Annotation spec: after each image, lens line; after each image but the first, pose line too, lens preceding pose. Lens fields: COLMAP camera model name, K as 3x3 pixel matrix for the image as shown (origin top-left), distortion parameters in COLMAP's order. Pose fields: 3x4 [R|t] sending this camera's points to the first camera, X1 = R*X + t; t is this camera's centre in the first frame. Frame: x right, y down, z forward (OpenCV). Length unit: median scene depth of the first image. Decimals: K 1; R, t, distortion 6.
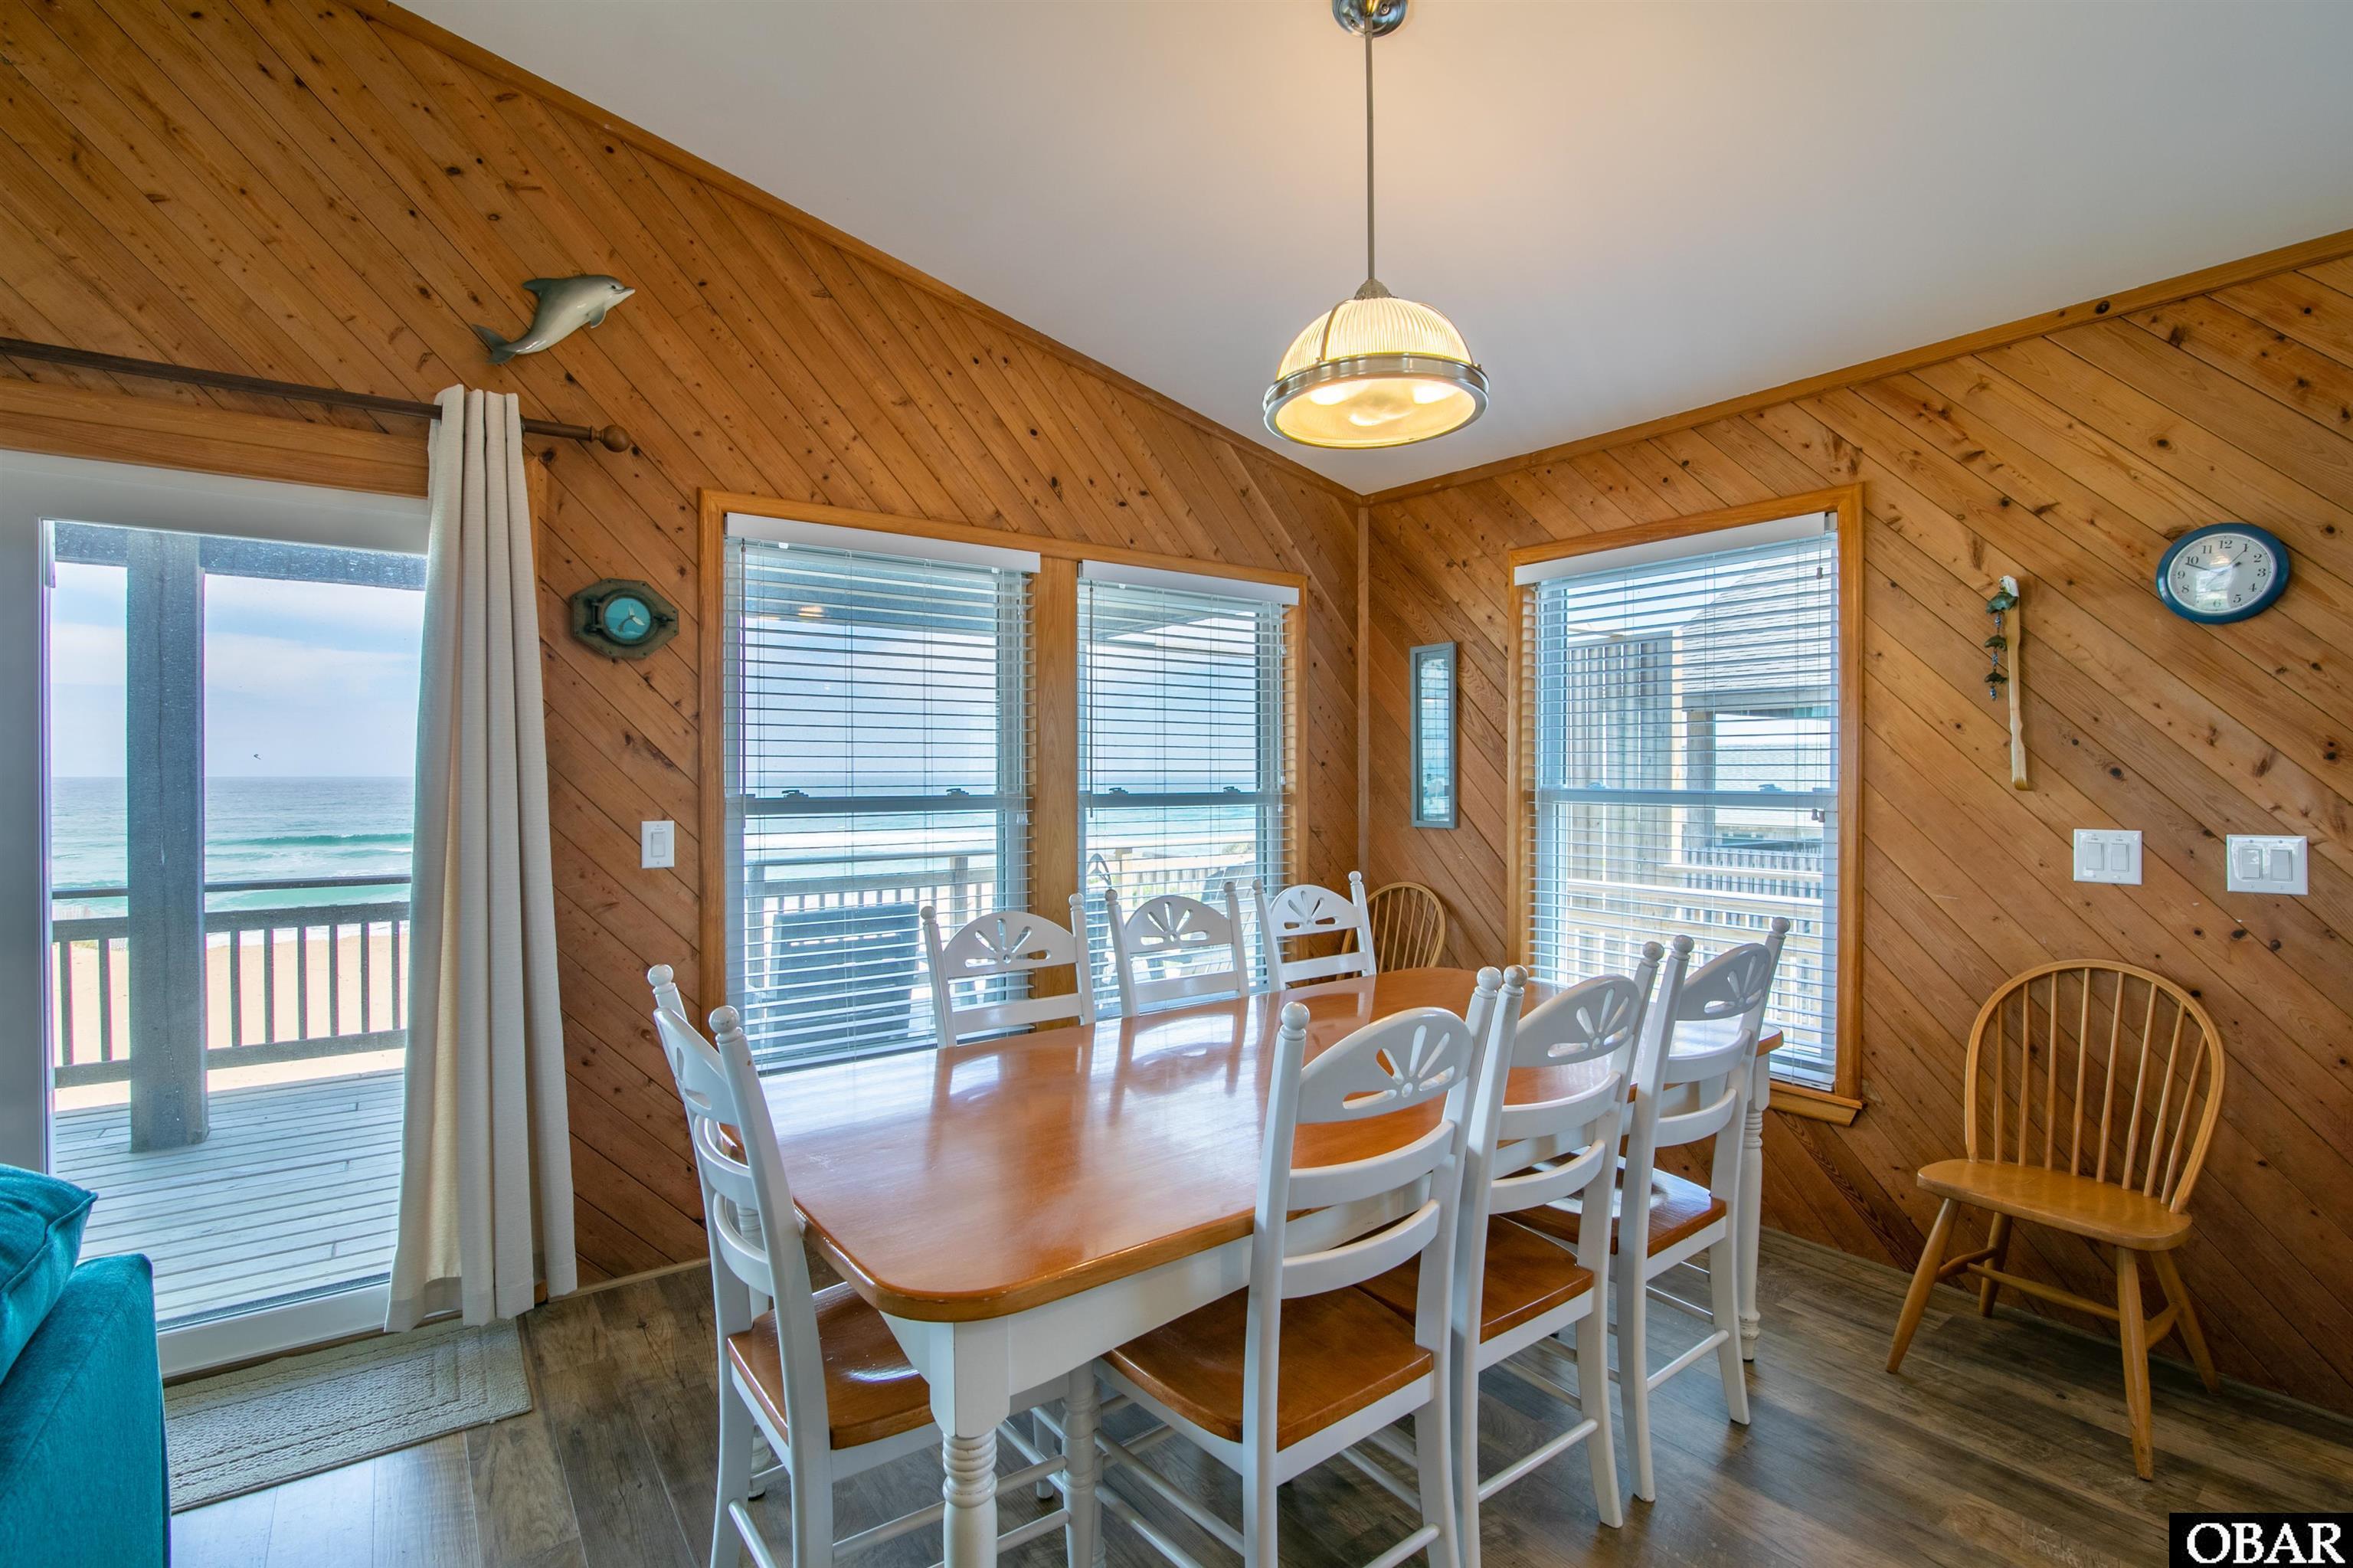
lens RADIAL K [[1074.4, 0, 1182.8], [0, 1074.4, 779.6], [0, 0, 1]] dist [-0.020840, 0.002143]
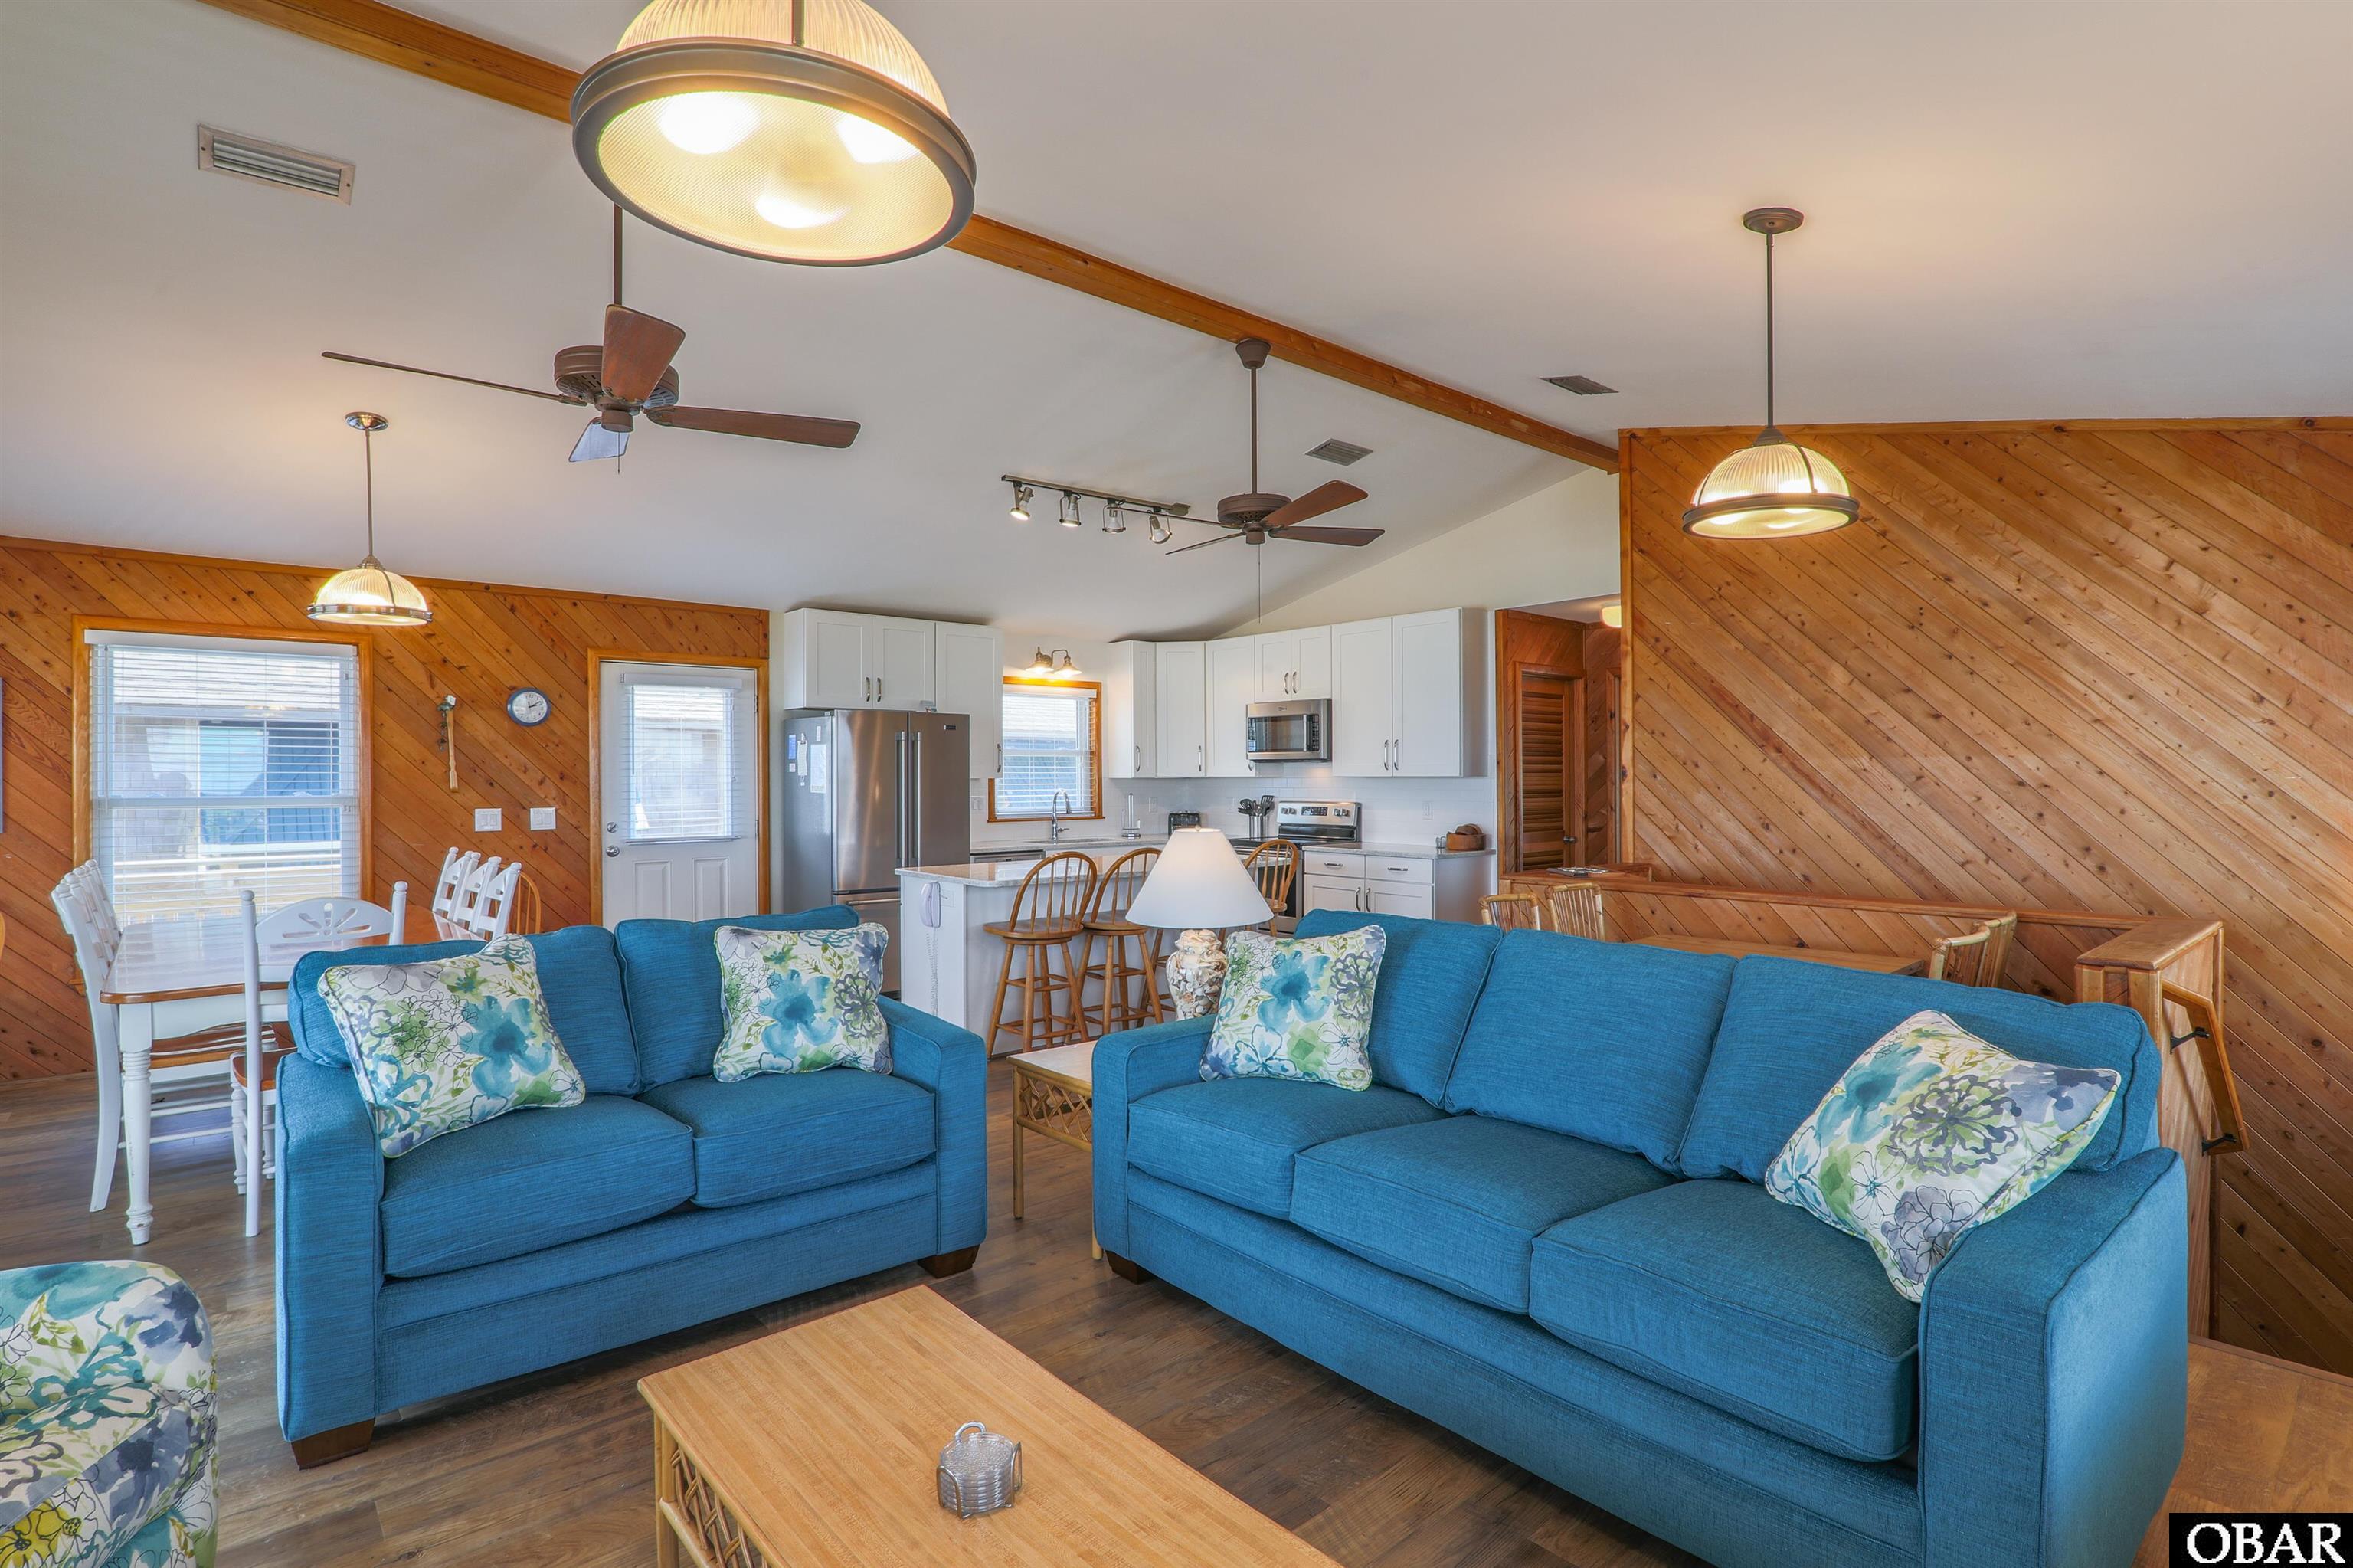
lens RADIAL K [[1135.2, 0, 1183.4], [0, 1135.2, 779.1], [0, 0, 1]] dist [-0.019519, 0.001280]
pose [[-0.082348, -0.000726, 0.996603, -1.520690], [0.008764, 0.999961, 0.001453, -0.007341], [-0.996565, 0.008853, -0.082338, -0.293572]]
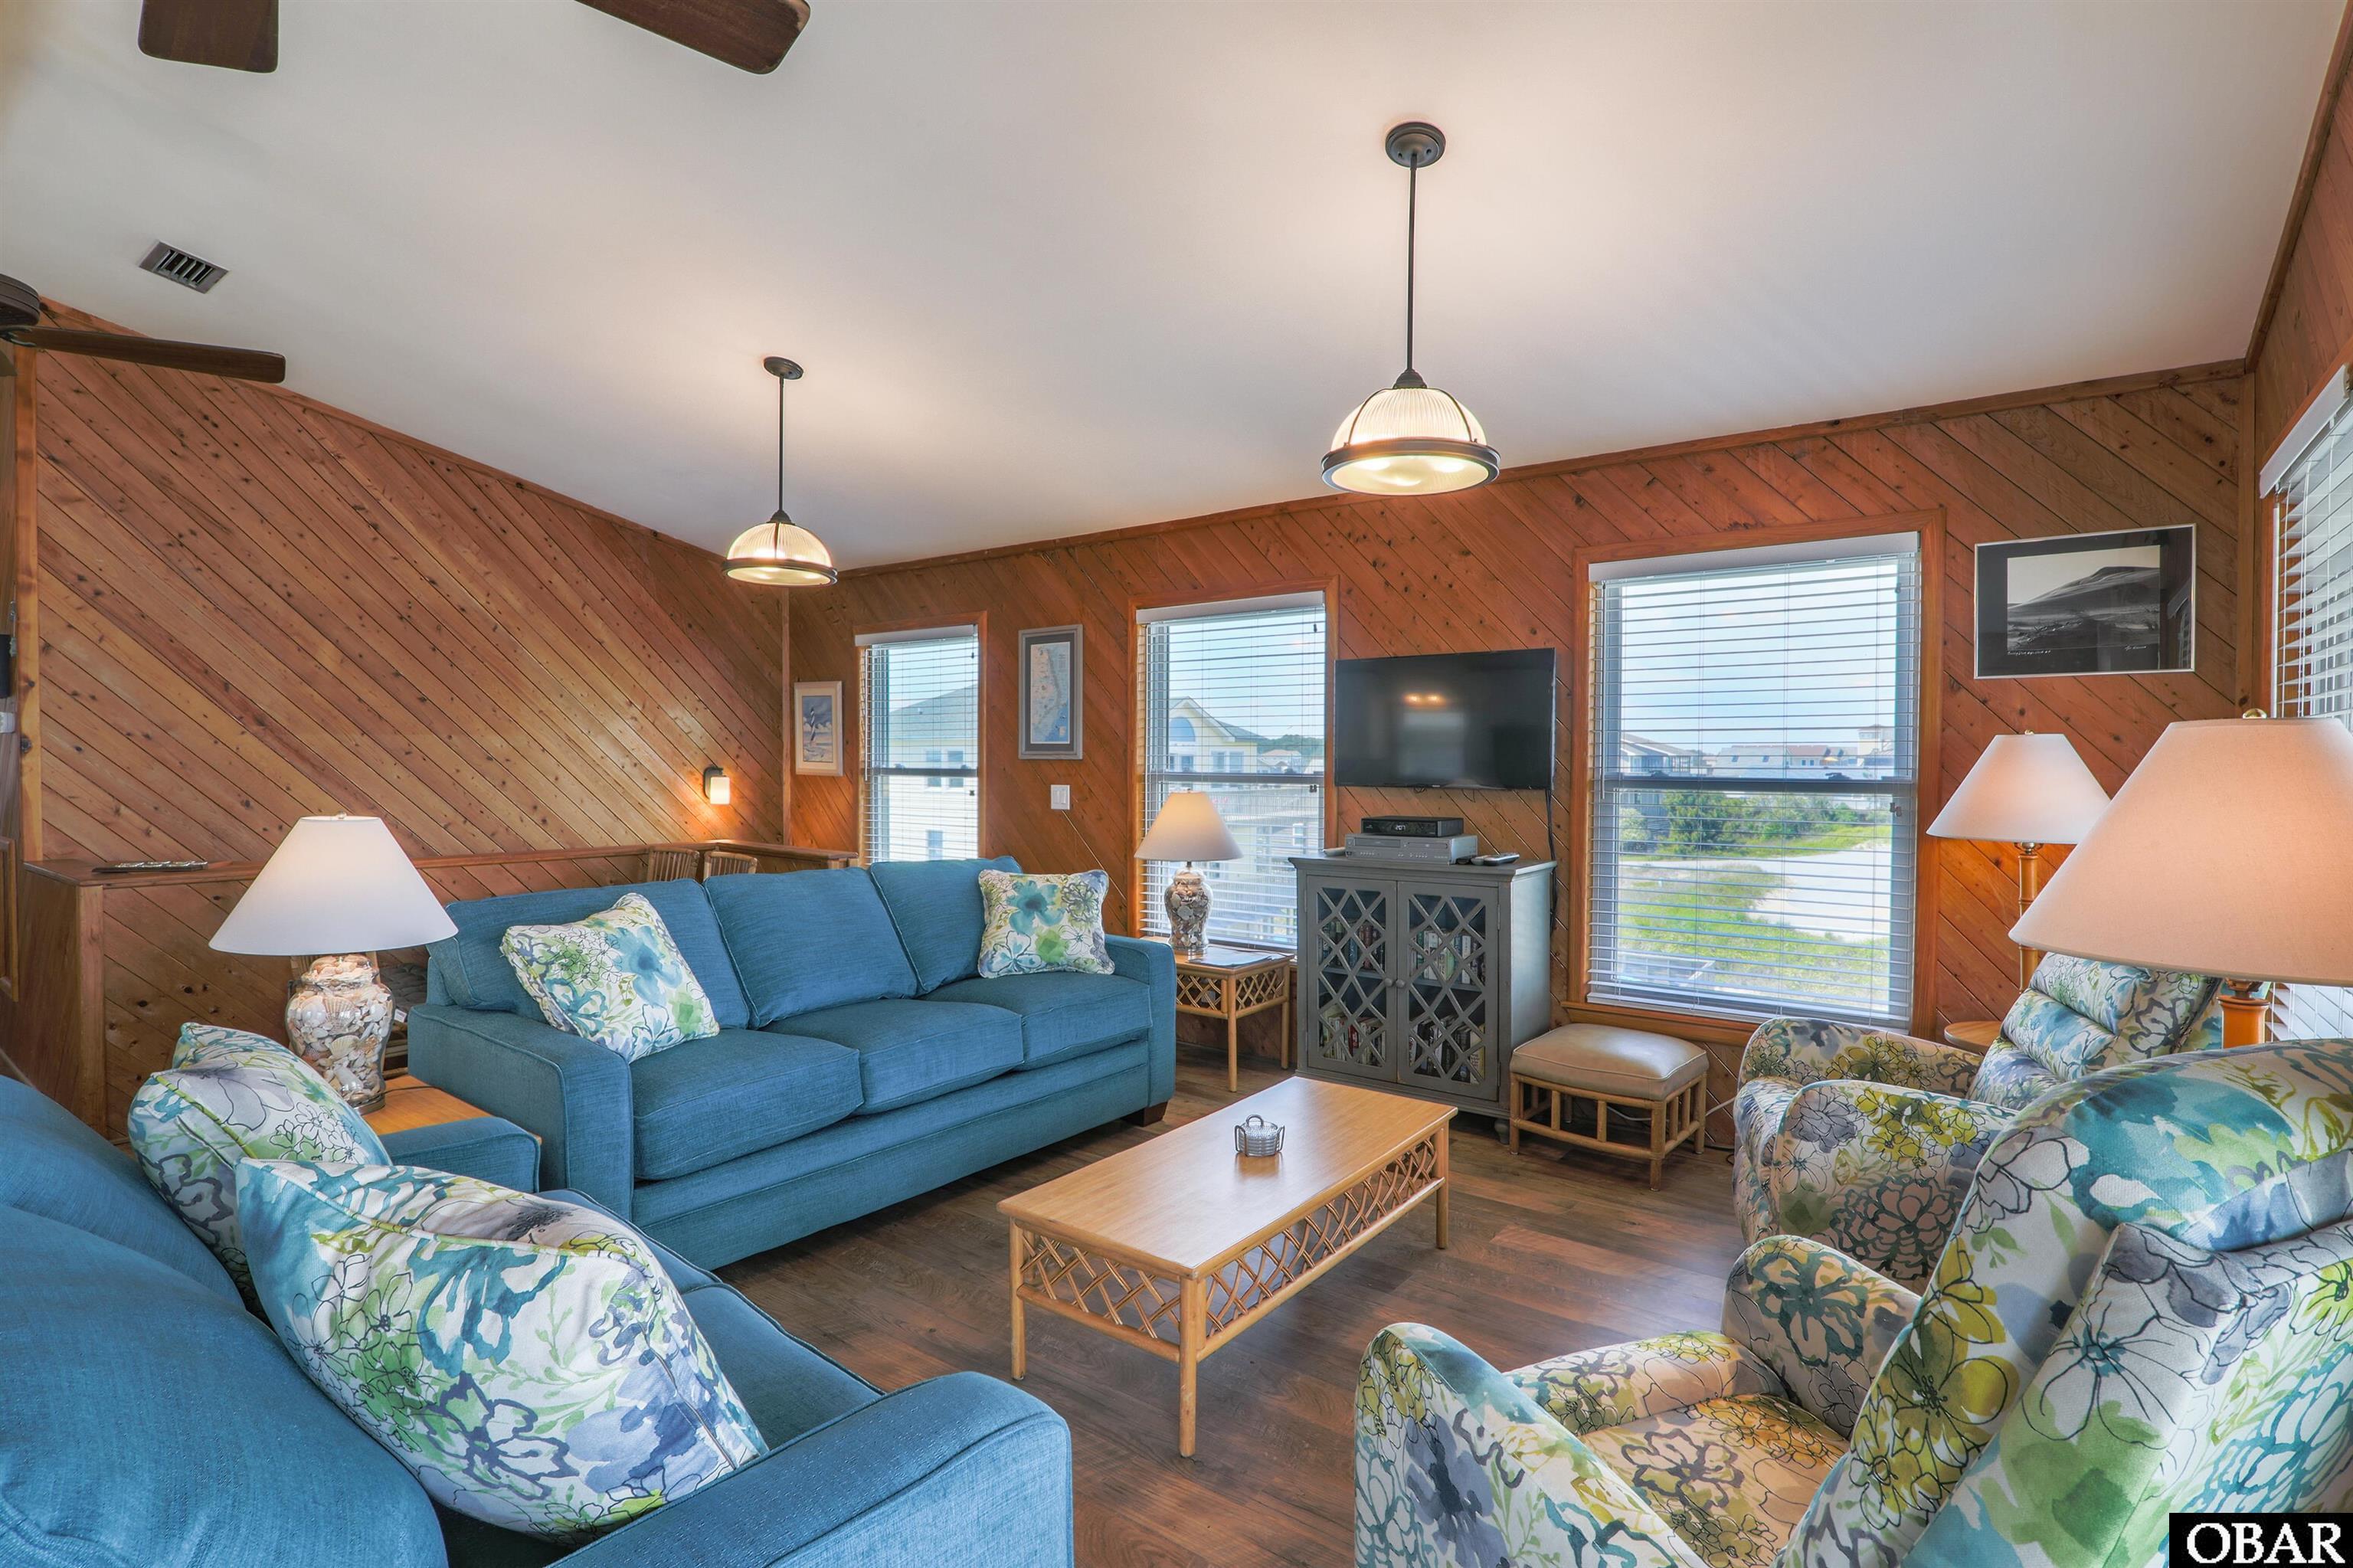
lens RADIAL K [[1135.2, 0, 1183.4], [0, 1135.2, 779.1], [0, 0, 1]] dist [-0.019519, 0.001280]
pose [[-0.960531, 0.000589, -0.278172, -0.640502], [-0.006317, 0.999694, 0.023927, -0.006932], [0.278101, 0.024739, -0.960233, 0.671658]]
